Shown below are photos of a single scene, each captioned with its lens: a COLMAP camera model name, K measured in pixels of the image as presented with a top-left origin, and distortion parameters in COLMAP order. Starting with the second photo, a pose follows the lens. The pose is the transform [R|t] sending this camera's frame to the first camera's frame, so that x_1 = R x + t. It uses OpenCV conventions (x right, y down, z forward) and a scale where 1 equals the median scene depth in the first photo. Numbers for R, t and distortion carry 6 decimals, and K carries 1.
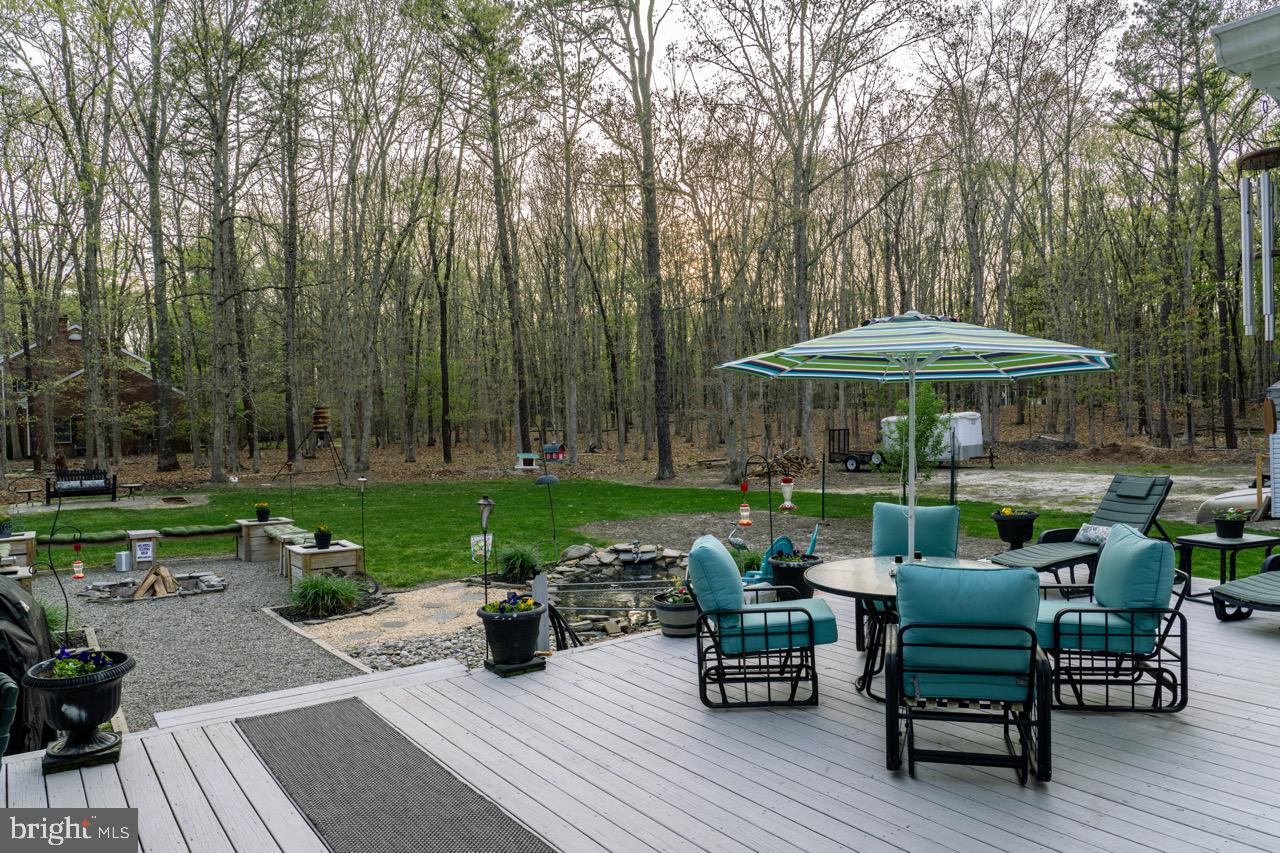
lens RADIAL K [[880.5, 0, 640.0], [0, 880.5, 426.5], [0, 0, 1]] dist [-0.004156, -0.001632]
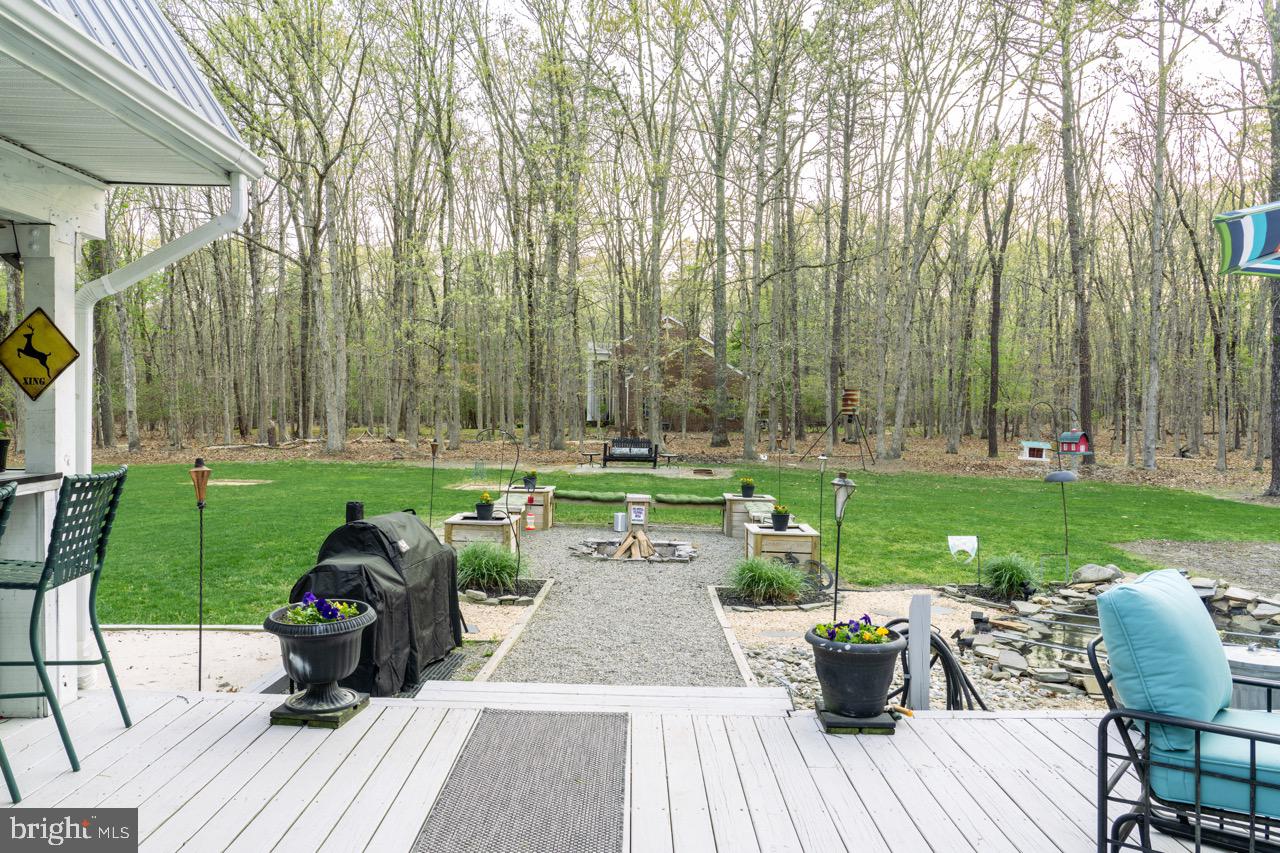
lens RADIAL K [[899.5, 0, 639.4], [0, 899.5, 433.7], [0, 0, 1]] dist [-0.021690, 0.004112]
pose [[0.812948, 0.052292, -0.579984, 0.051583], [-0.042294, 0.998632, 0.030756, 0.014417], [0.580798, -0.000473, 0.814047, 0.142662]]
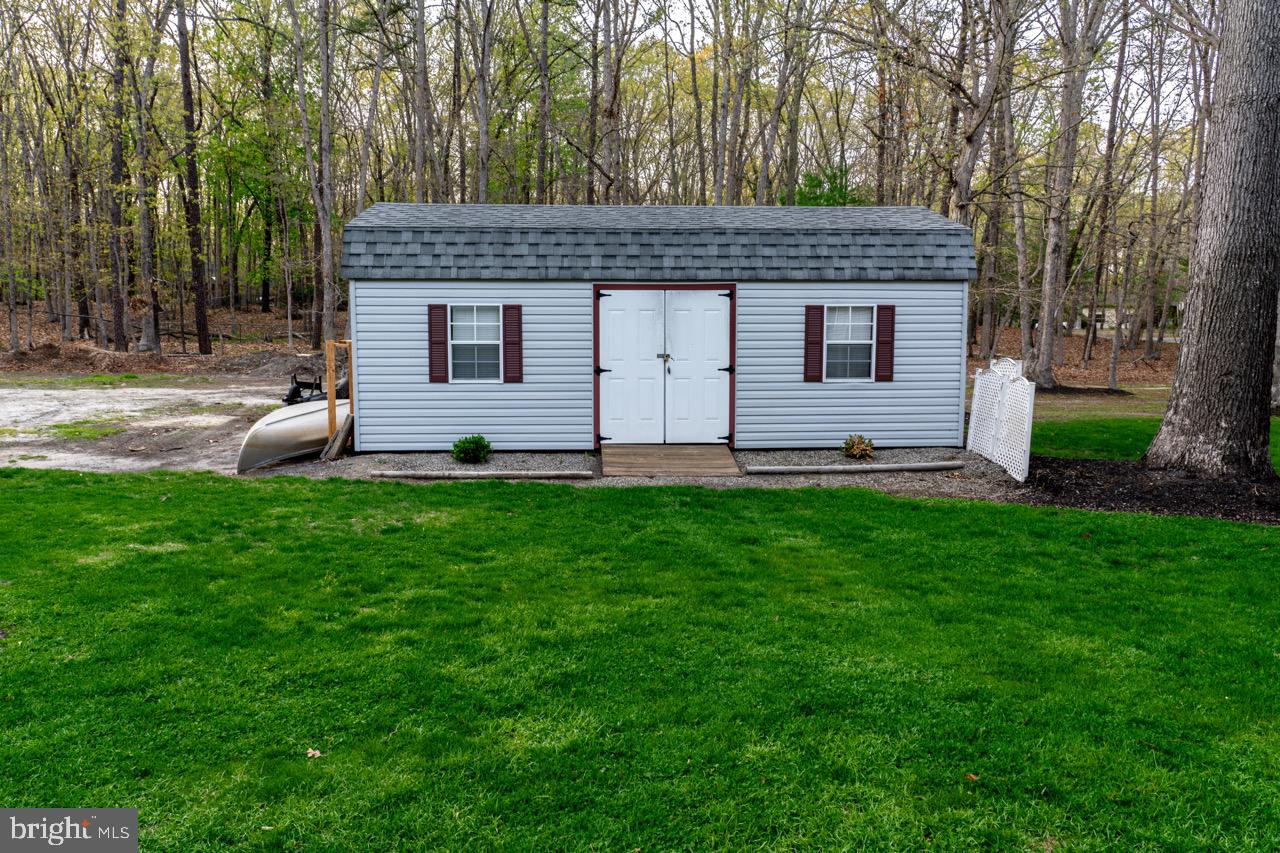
lens RADIAL K [[880.5, 0, 640.0], [0, 880.5, 426.5], [0, 0, 1]] dist [-0.004156, -0.001632]
pose [[0.460666, -0.060937, 0.885479, 0.381072], [-0.022053, 0.996547, 0.080054, 0.047949], [-0.887299, -0.056405, 0.457731, 0.741932]]
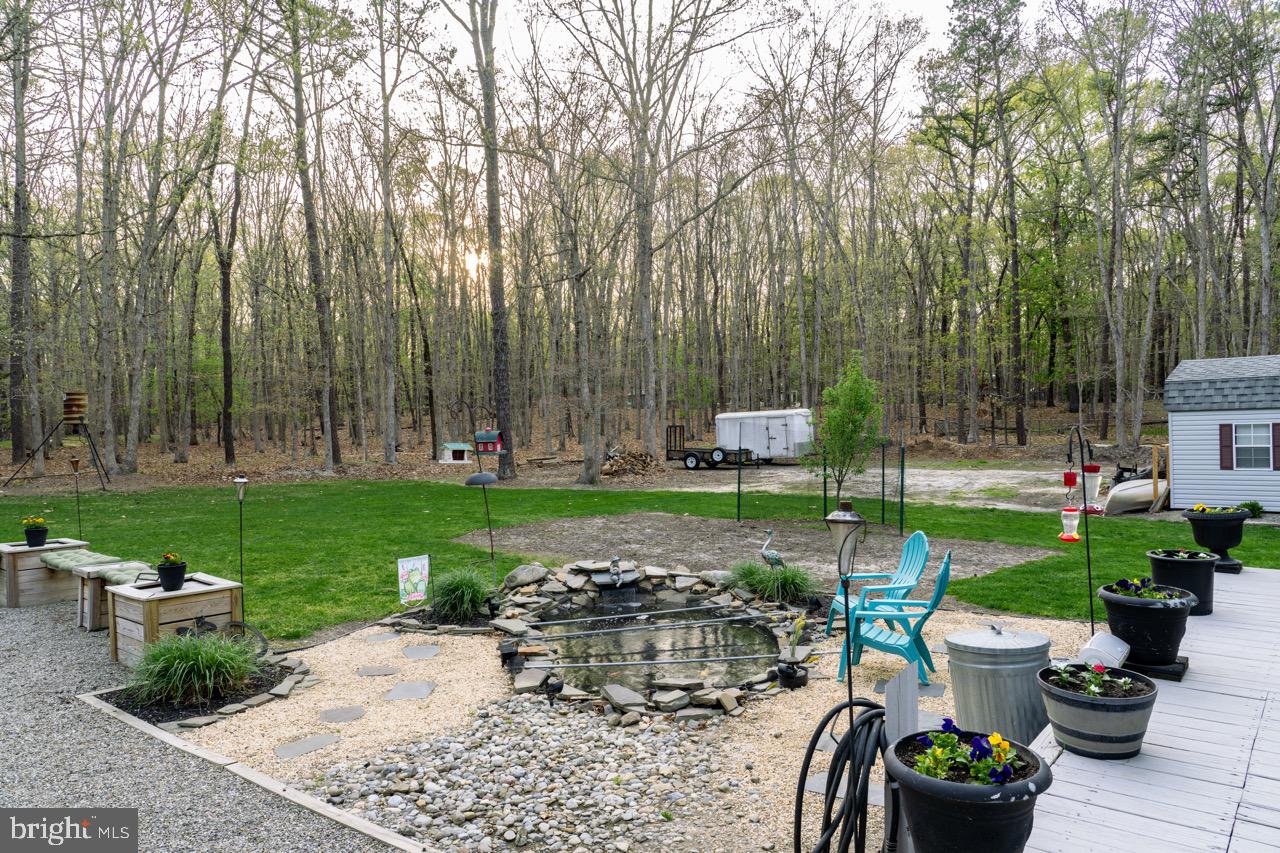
lens RADIAL K [[860.1, 0, 640.0], [0, 860.1, 426.5], [0, 0, 1]] dist [-0.009765, -0.003148]
pose [[0.962837, 0.004757, 0.270040, -0.182445], [-0.004142, 0.999987, -0.002849, 0.018915], [-0.270050, 0.001624, 0.962845, 0.277809]]
